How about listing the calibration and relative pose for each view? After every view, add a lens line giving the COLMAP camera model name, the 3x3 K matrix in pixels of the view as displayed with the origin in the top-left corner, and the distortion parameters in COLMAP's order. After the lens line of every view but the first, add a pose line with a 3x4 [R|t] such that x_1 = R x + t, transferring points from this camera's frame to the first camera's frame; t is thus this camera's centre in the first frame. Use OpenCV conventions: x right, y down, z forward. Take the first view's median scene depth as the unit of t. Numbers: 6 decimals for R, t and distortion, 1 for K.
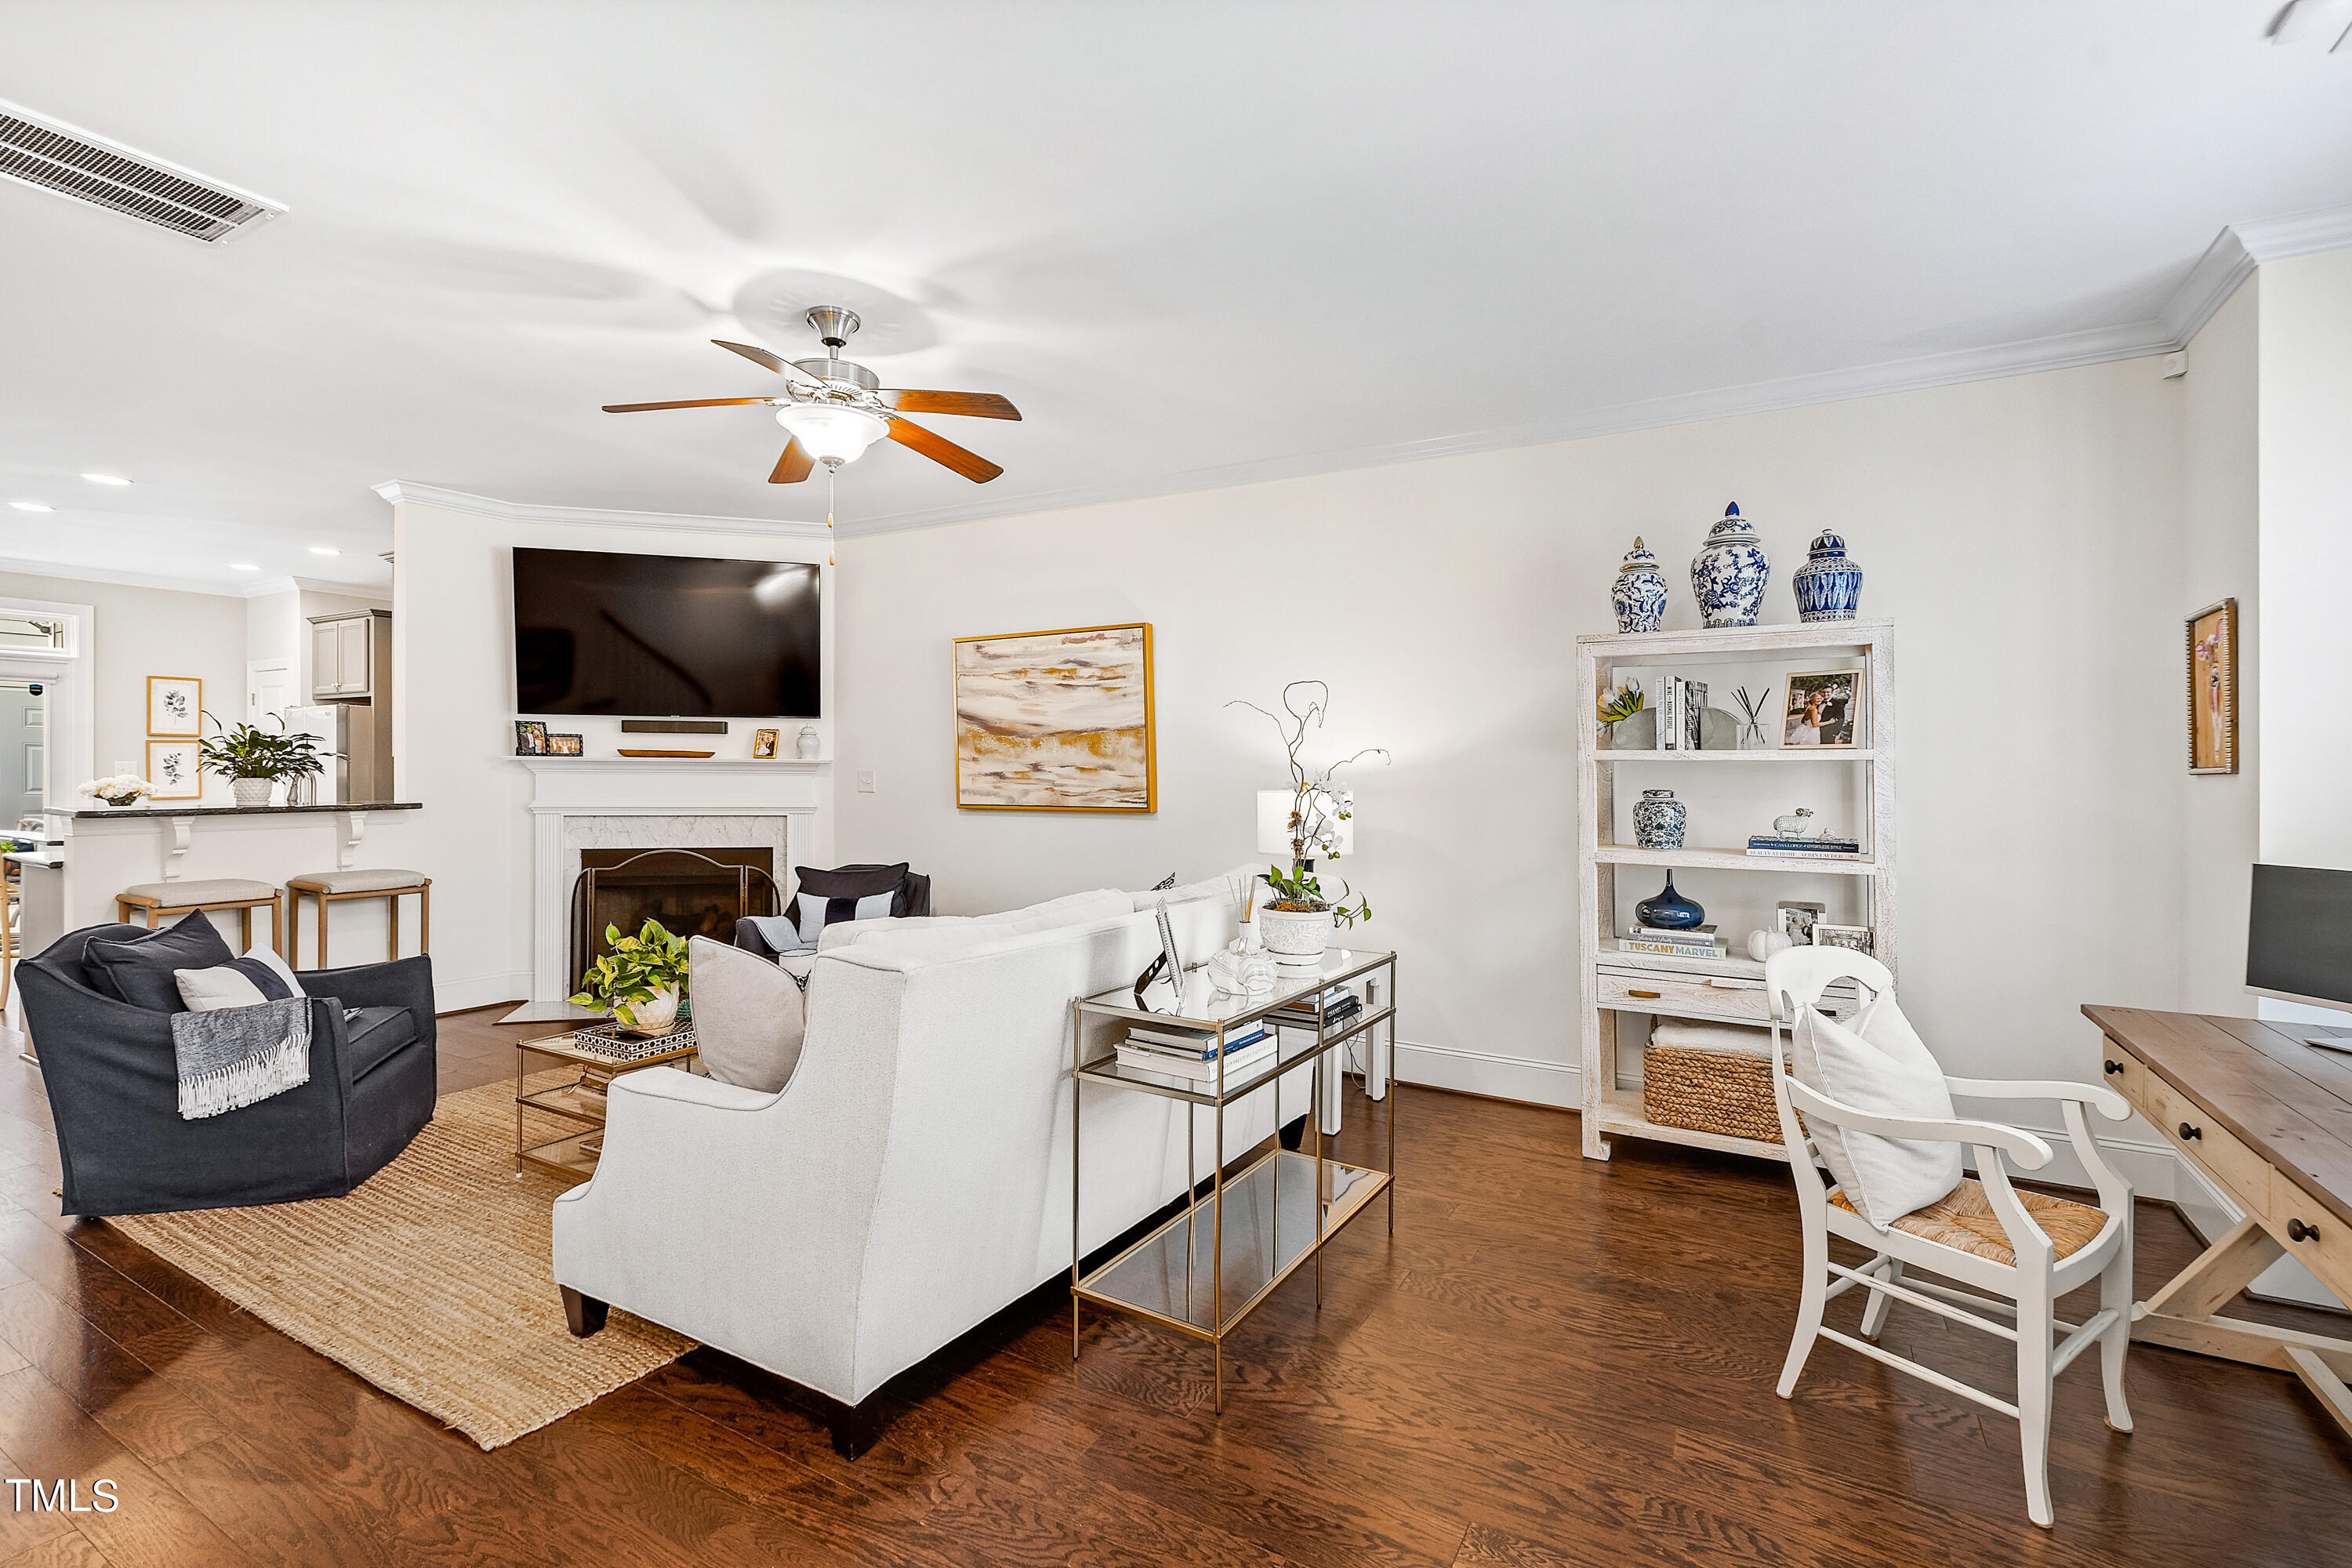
lens RADIAL K [[1059.0, 0, 1131.9], [0, 1059.0, 764.3], [0, 0, 1]] dist [0.001066, -0.000105]
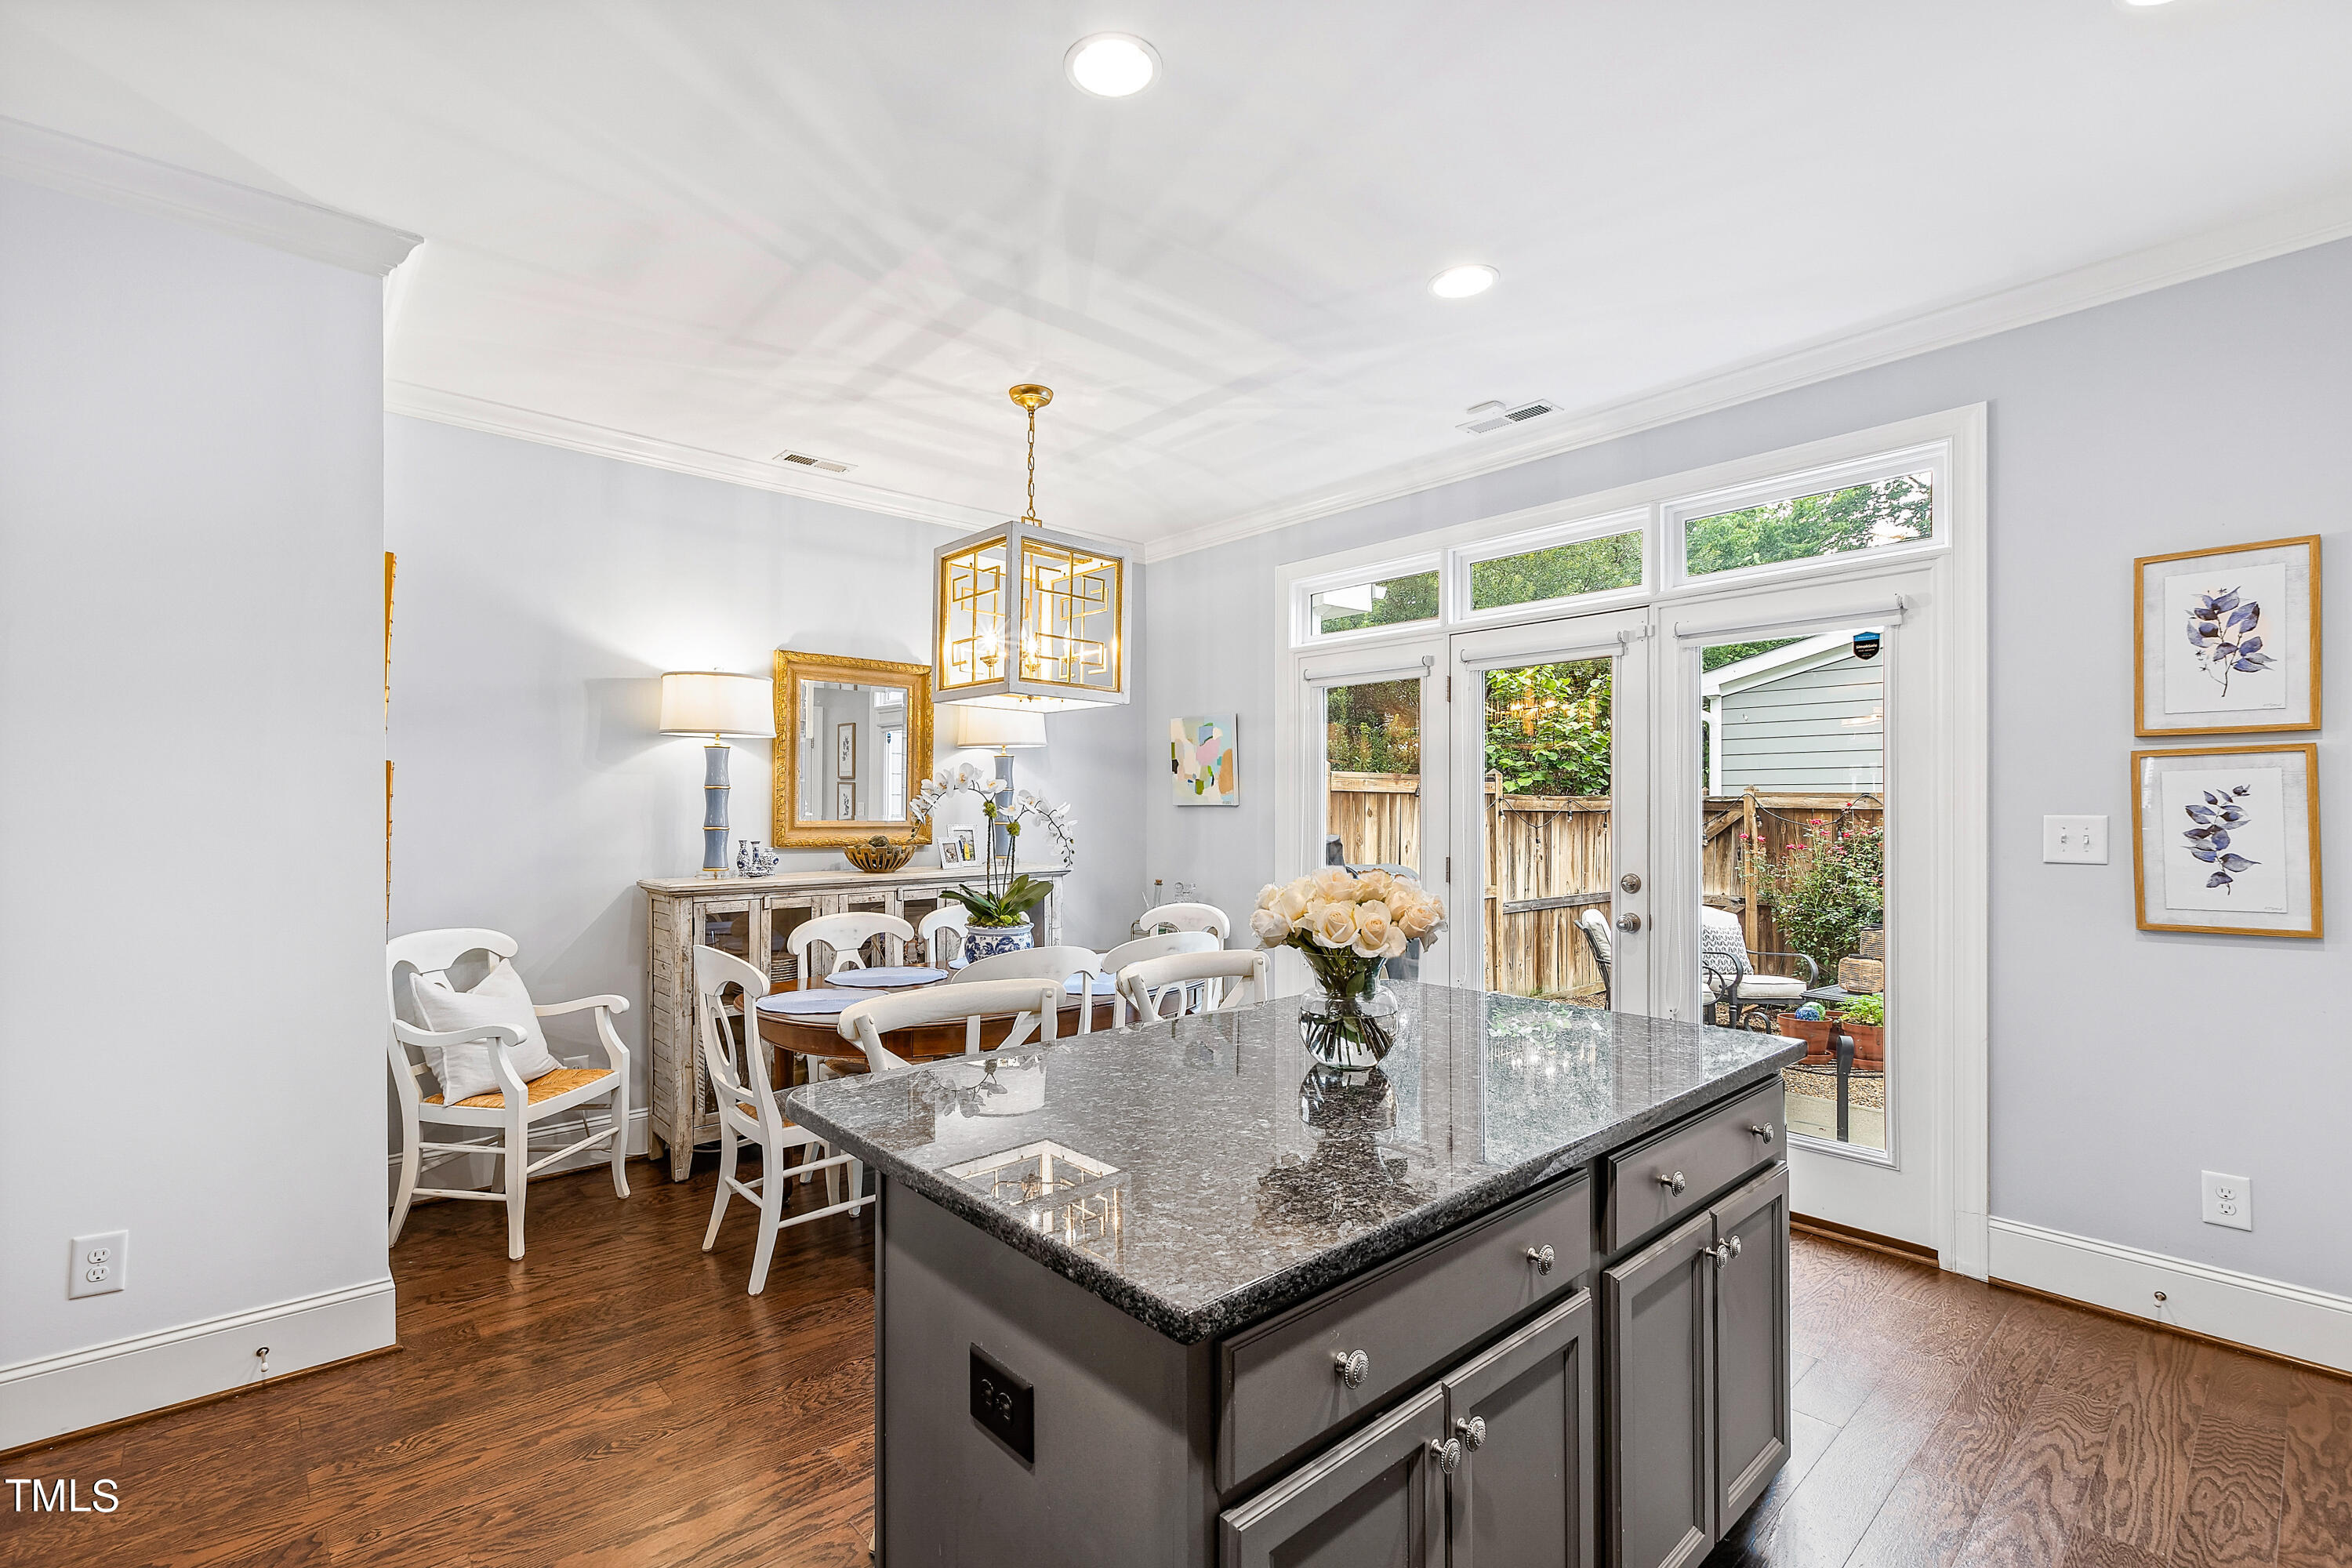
lens RADIAL K [[1040.2, 0, 1132.1], [0, 1040.2, 816.0], [0, 0, 1]] dist [0.002770, 0.000203]
pose [[-0.301605, 0.000616, -0.953433, -1.212419], [0.001346, 0.999999, 0.000221, -0.005242], [0.953432, -0.001217, -0.301605, 1.872488]]
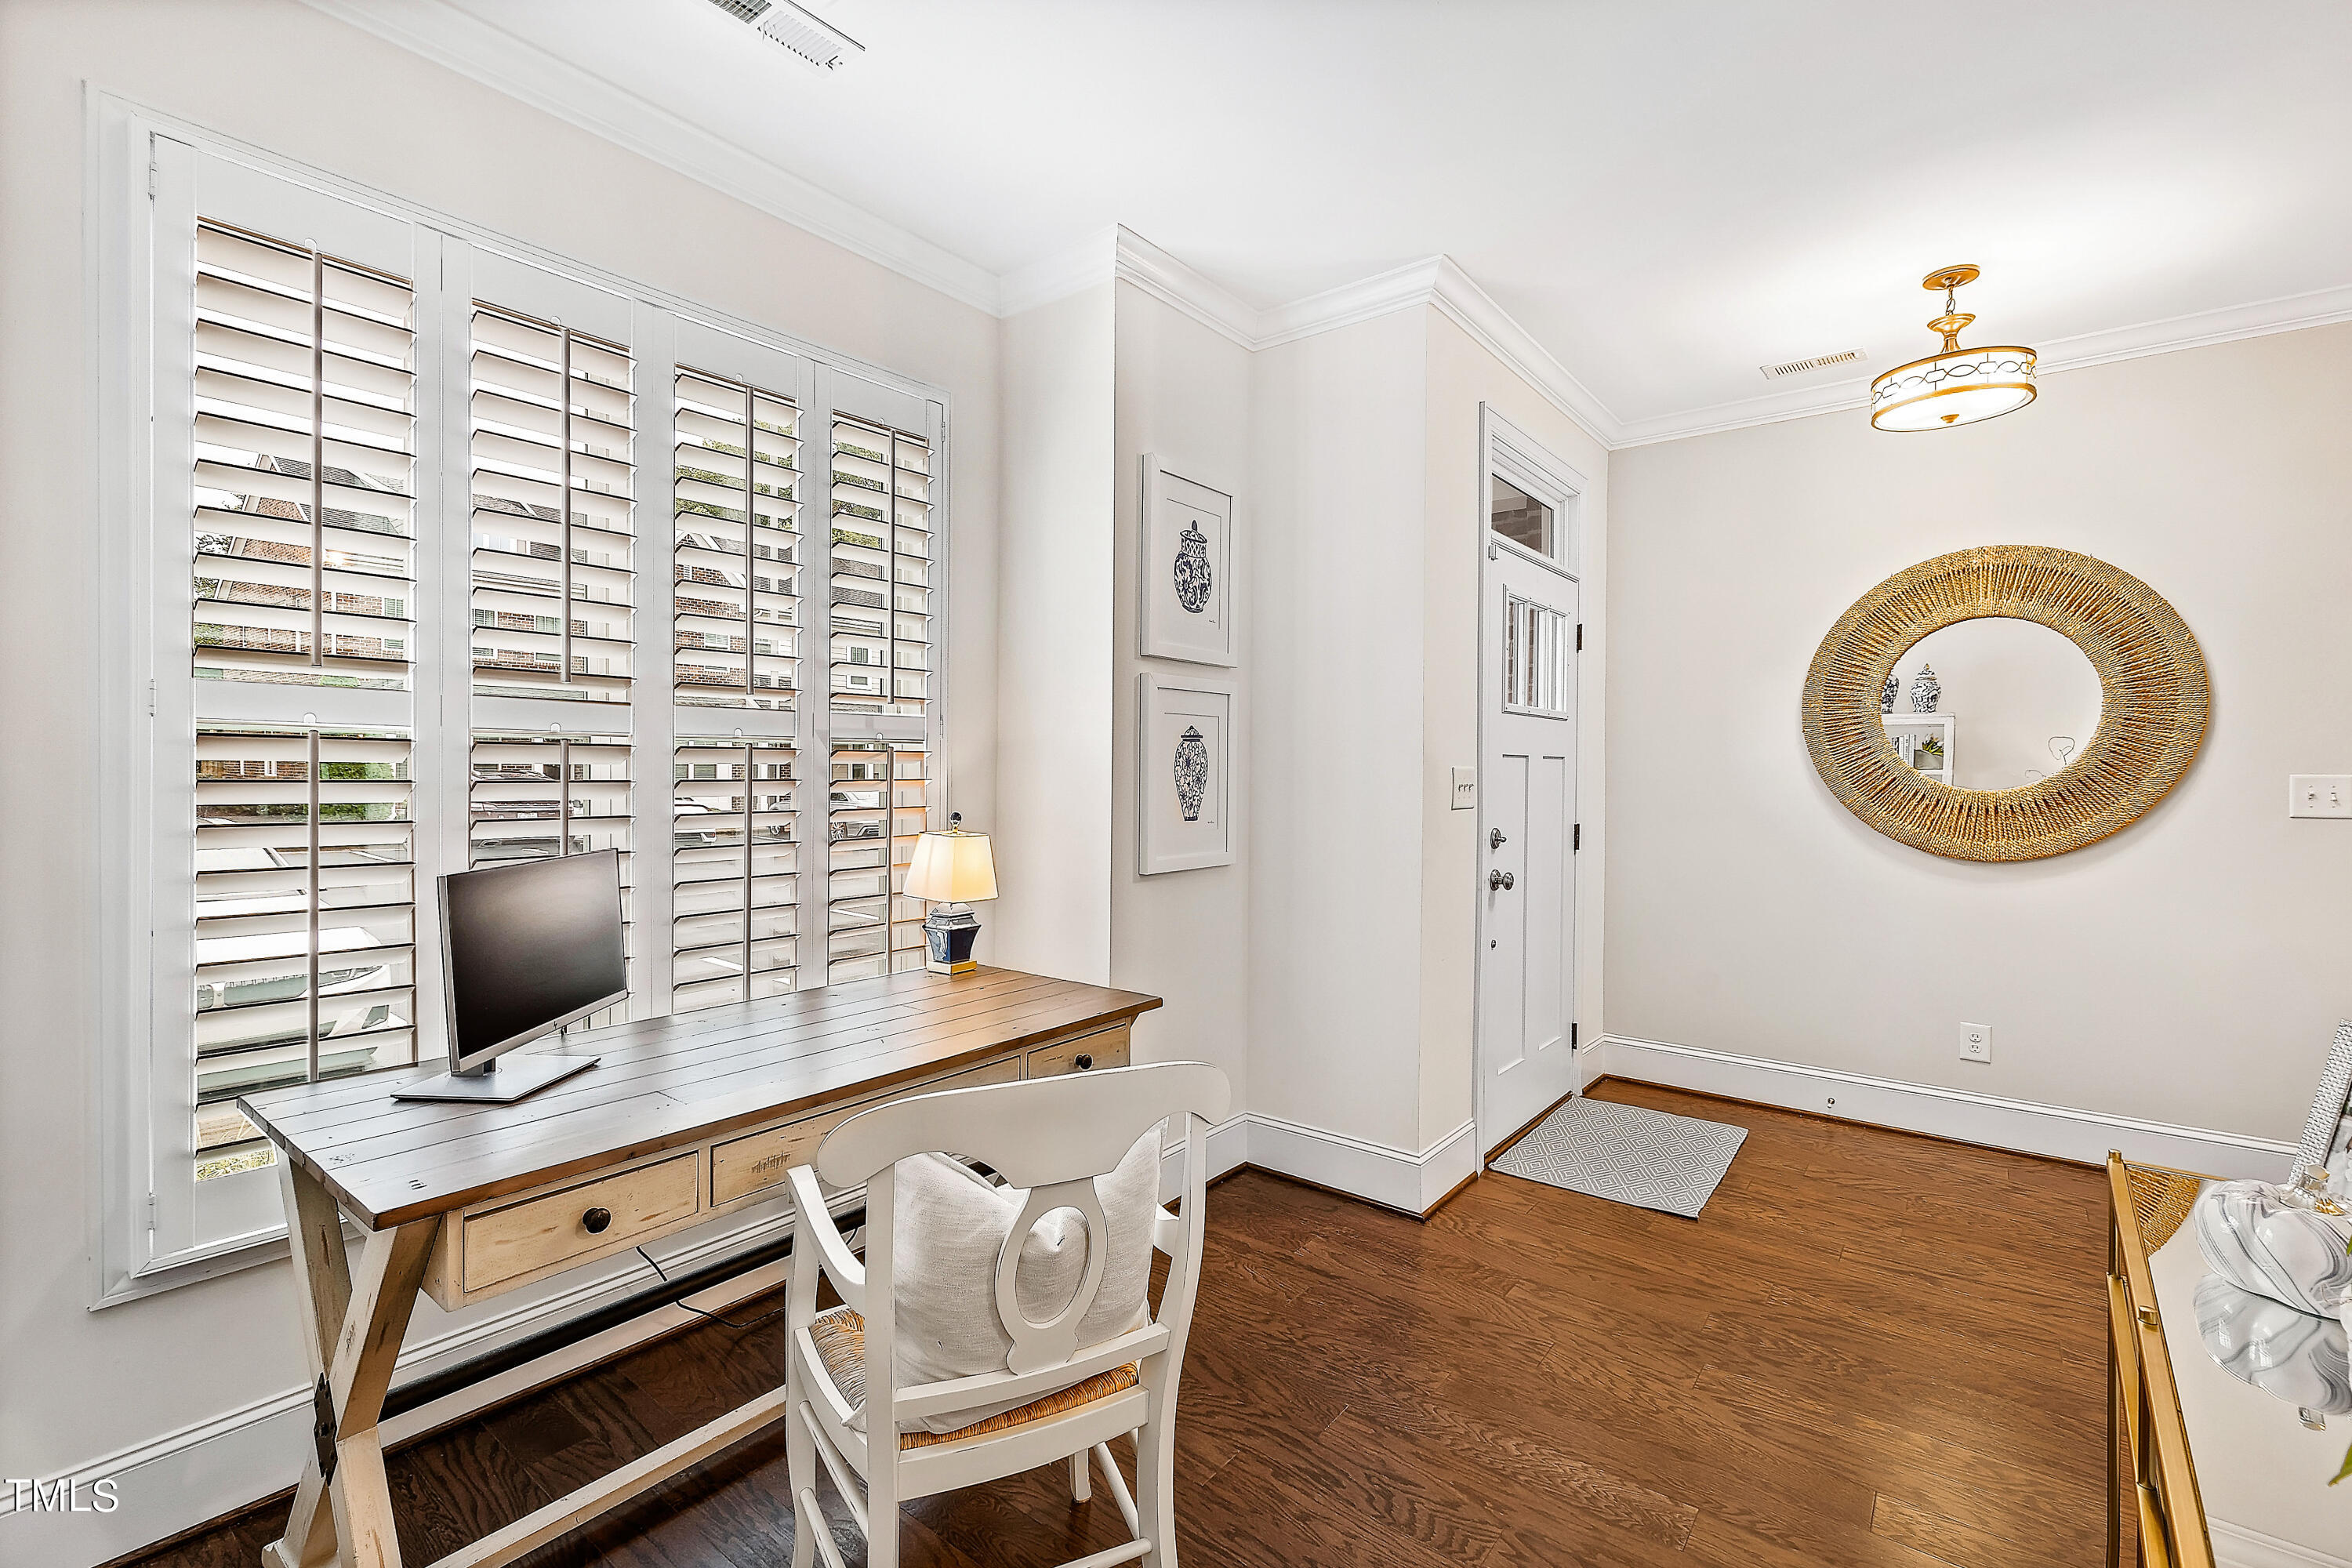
lens RADIAL K [[1024.7, 0, 1170.6], [0, 1024.7, 773.5], [0, 0, 1]] dist [0.002343, -0.000150]
pose [[-0.992994, -0.017706, 0.116831, 0.354588], [-0.017334, 0.999841, 0.004204, 0.014532], [-0.116886, 0.002149, -0.993143, 1.025504]]
